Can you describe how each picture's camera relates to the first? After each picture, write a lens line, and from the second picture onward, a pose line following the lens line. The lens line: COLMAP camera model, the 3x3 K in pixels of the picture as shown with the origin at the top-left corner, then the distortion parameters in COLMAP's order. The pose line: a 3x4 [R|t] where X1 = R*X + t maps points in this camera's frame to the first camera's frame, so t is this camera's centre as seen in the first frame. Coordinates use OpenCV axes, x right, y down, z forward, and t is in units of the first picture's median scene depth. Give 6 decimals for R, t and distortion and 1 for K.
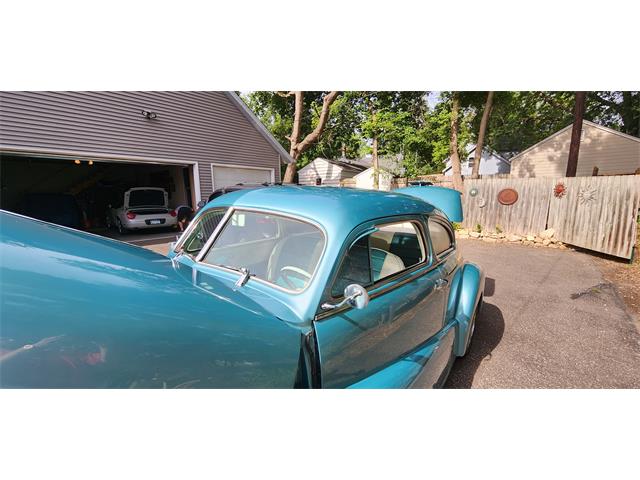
lens RADIAL K [[263.6, 0, 321.6], [0, 263.6, 241.7], [0, 0, 1]] dist [0.000591, -0.003273]
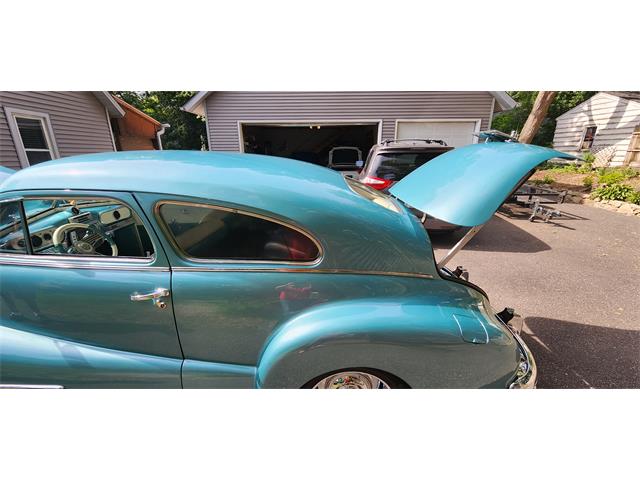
lens RADIAL K [[263.6, 0, 321.6], [0, 263.6, 241.7], [0, 0, 1]] dist [0.000591, -0.003273]
pose [[0.627107, 0.244042, -0.739717, 0.248409], [-0.135196, 0.969341, 0.205183, -0.031291], [0.767111, -0.028665, 0.640874, 0.191230]]
